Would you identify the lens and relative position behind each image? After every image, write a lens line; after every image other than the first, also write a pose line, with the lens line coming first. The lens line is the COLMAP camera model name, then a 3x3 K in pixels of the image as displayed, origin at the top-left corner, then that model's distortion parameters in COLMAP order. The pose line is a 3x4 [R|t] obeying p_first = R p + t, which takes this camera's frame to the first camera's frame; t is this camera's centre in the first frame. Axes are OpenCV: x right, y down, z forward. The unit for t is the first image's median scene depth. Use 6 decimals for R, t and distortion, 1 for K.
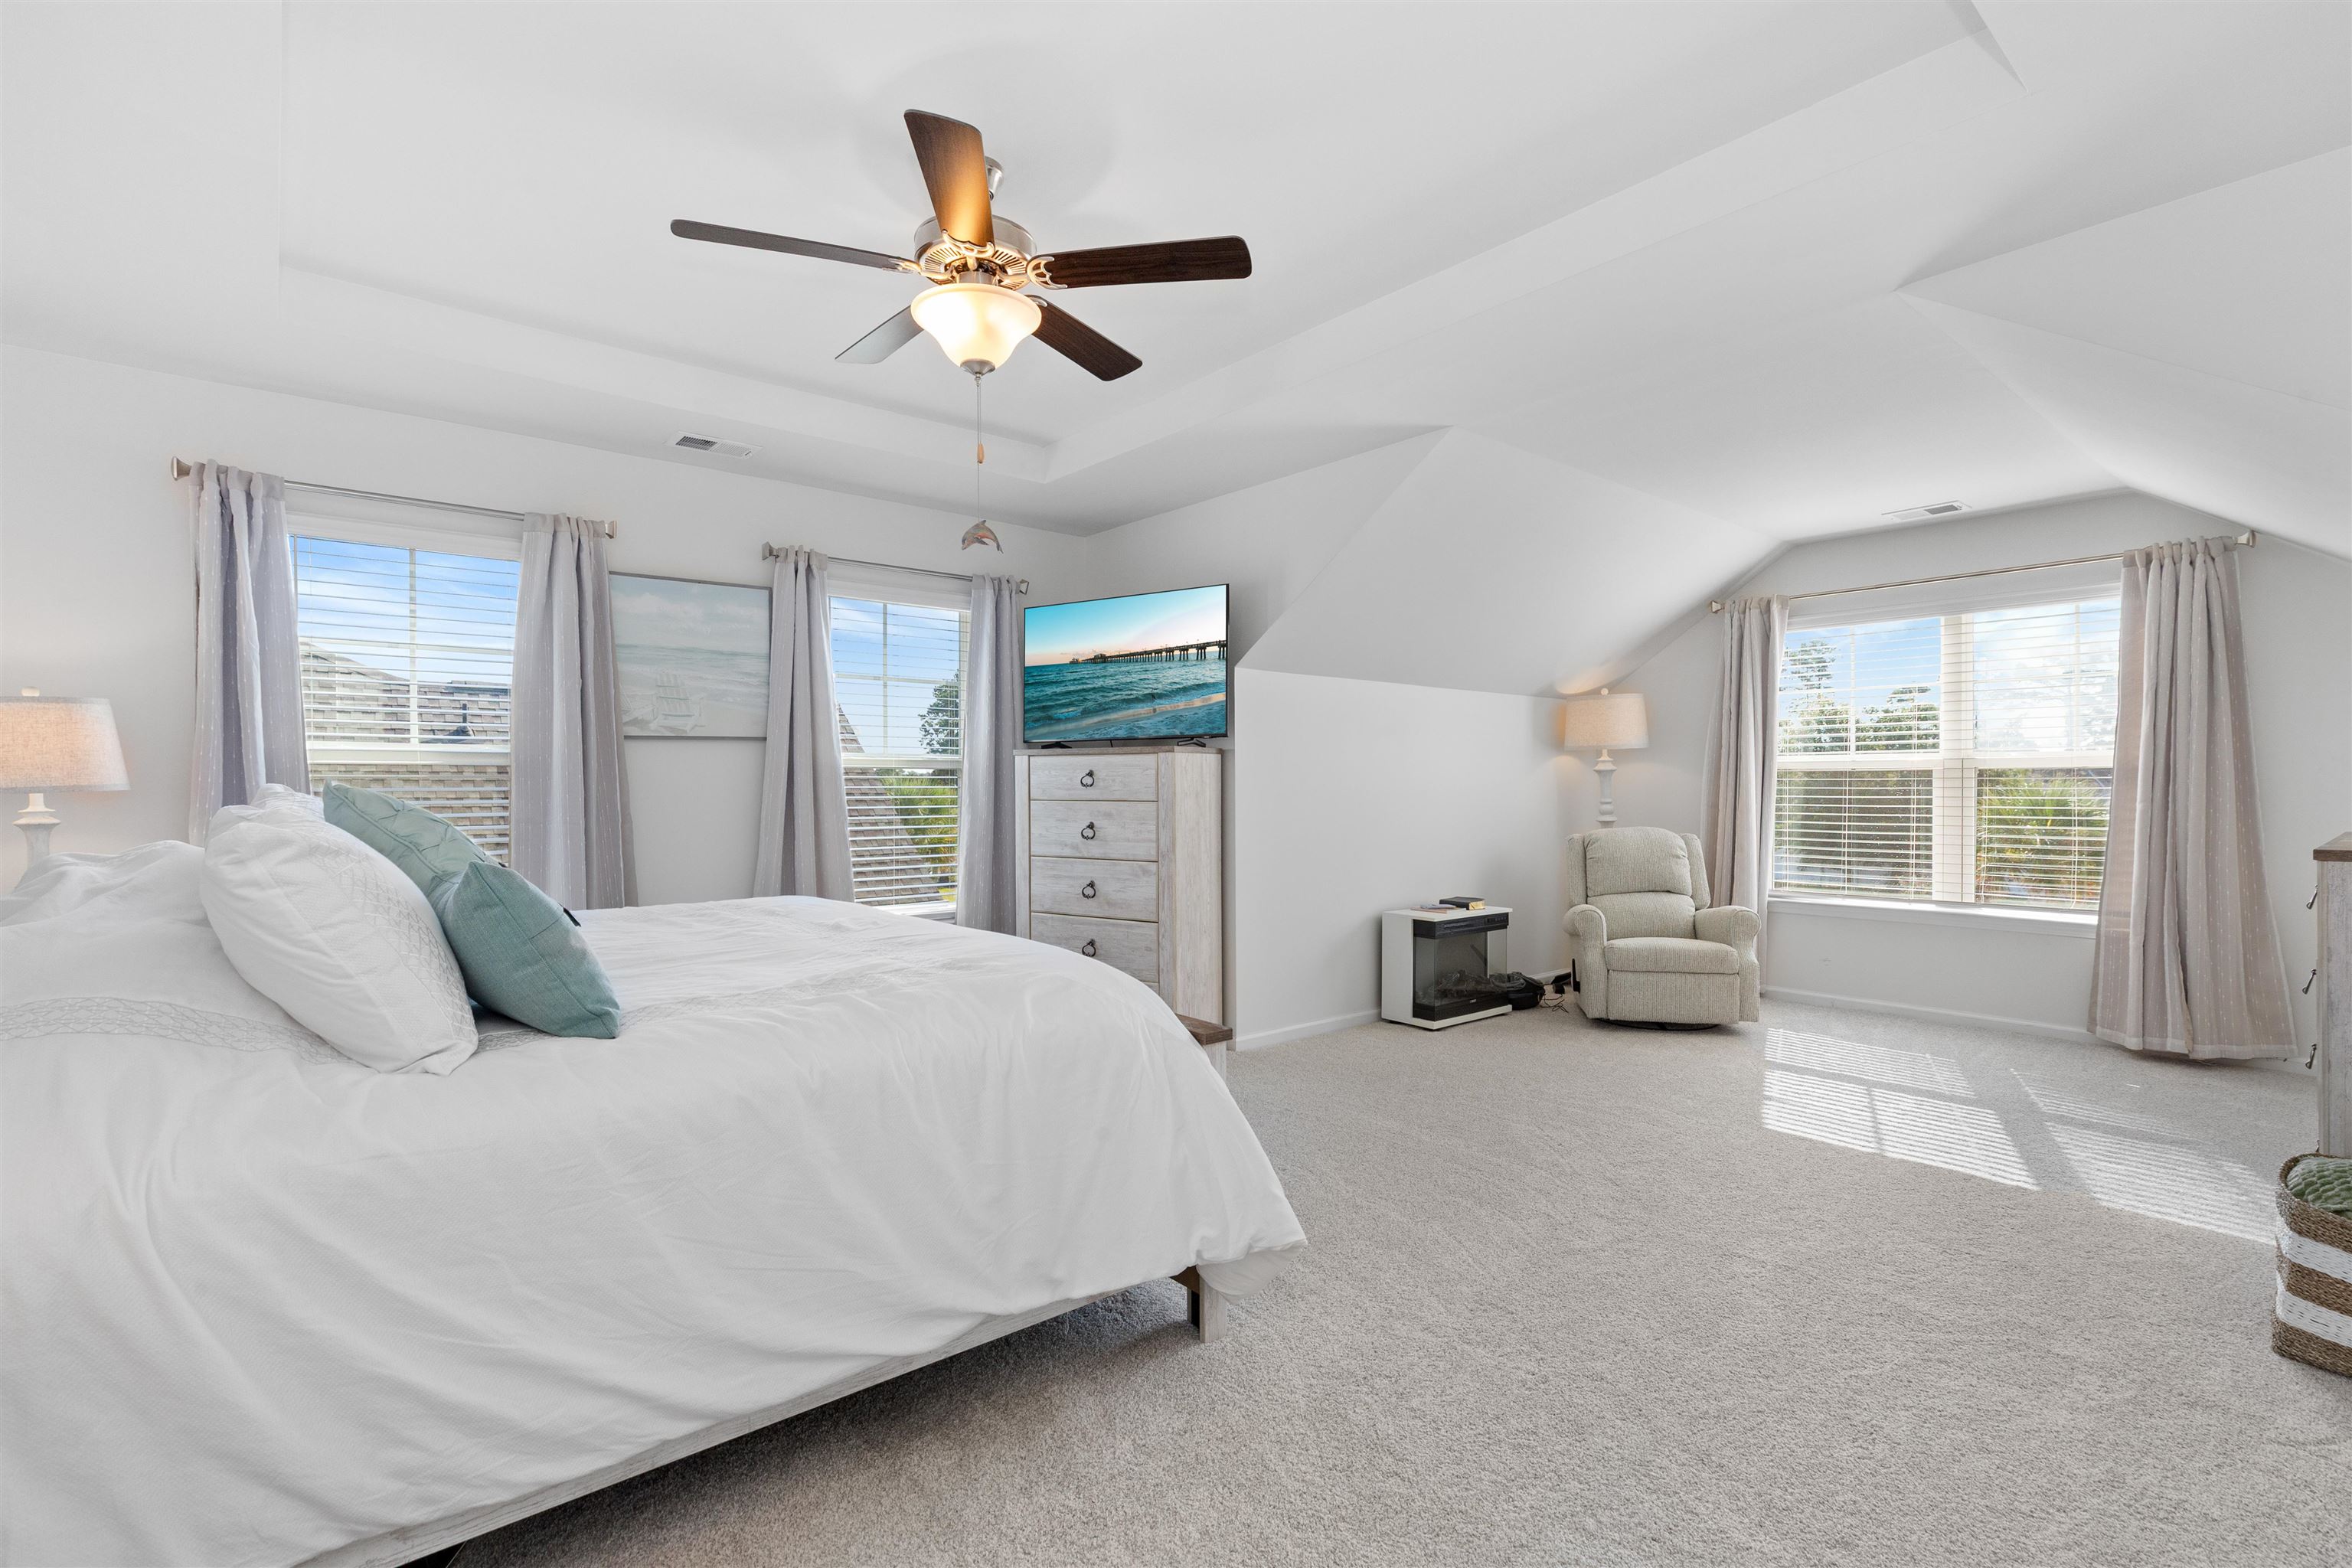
lens RADIAL K [[1059.9, 0, 1172.7], [0, 1059.9, 769.8], [0, 0, 1]] dist [0.003835, 0.000473]
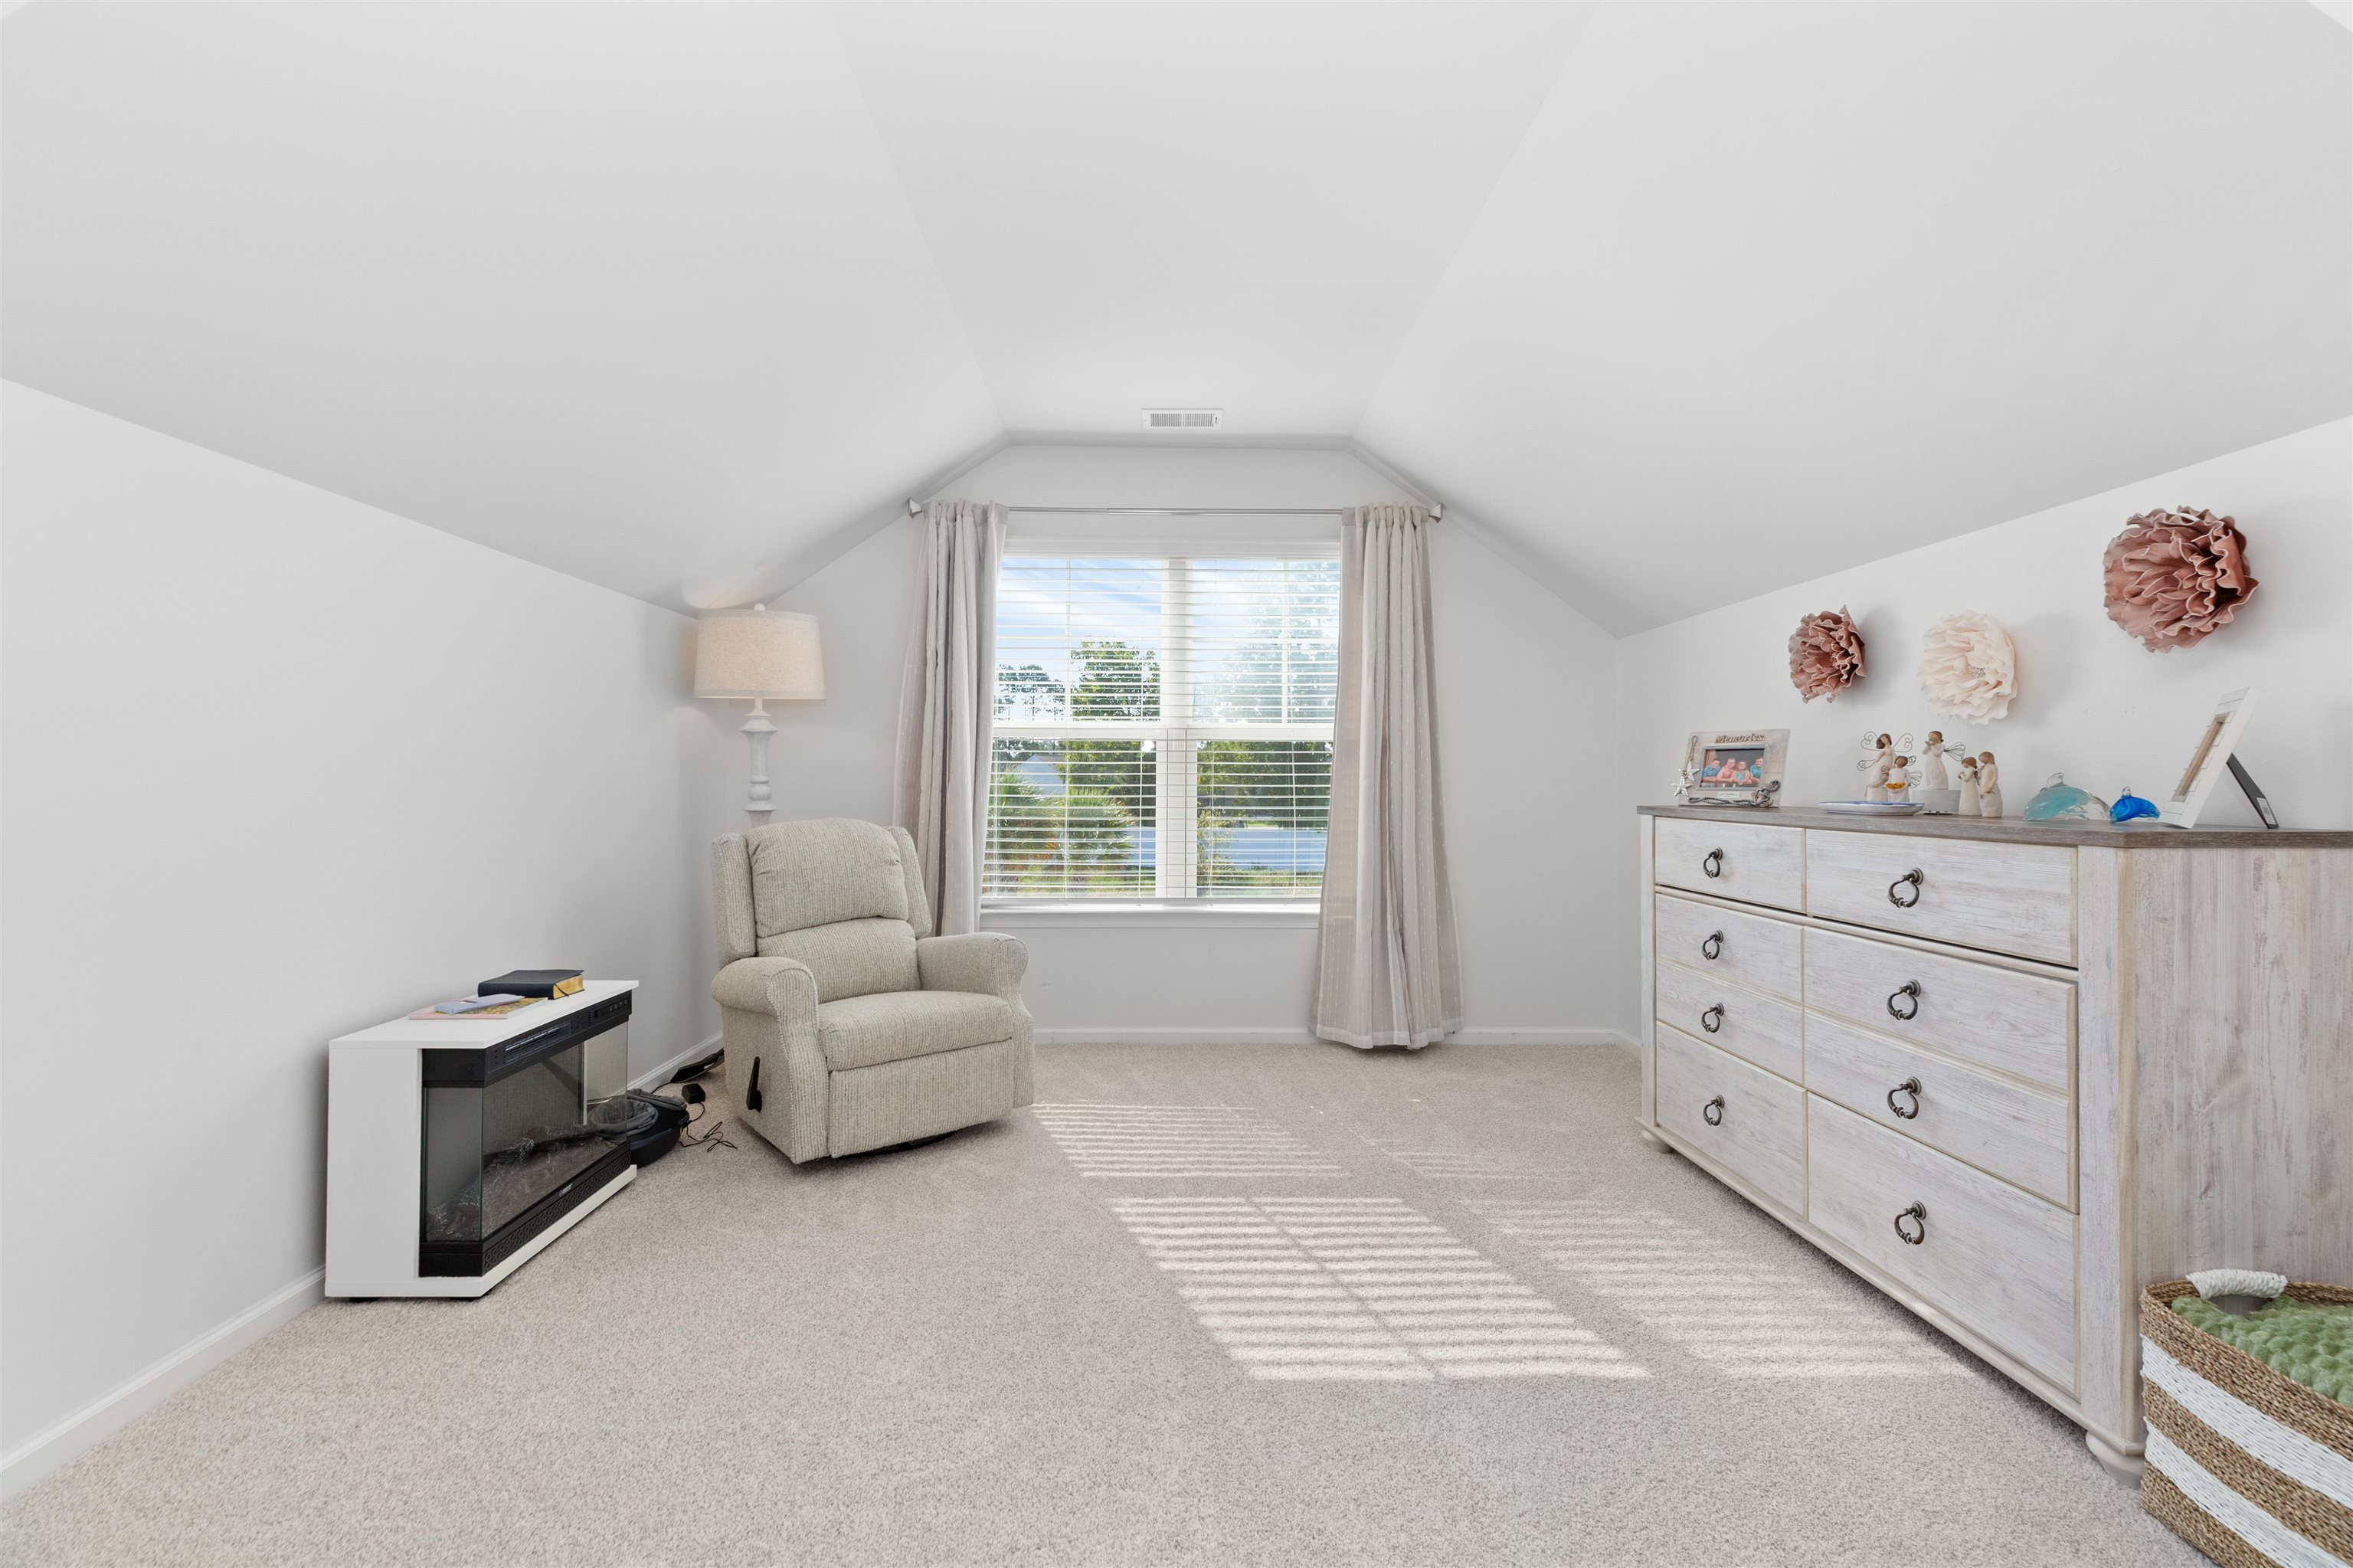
lens RADIAL K [[1036.5, 0, 1173.7], [0, 1036.5, 780.5], [0, 0, 1]] dist [-0.010919, 0.000107]
pose [[0.620159, 0.003656, 0.784468, 0.096625], [-0.018226, 0.999786, 0.009749, 0.025713], [-0.784264, -0.020344, 0.620093, 0.551489]]
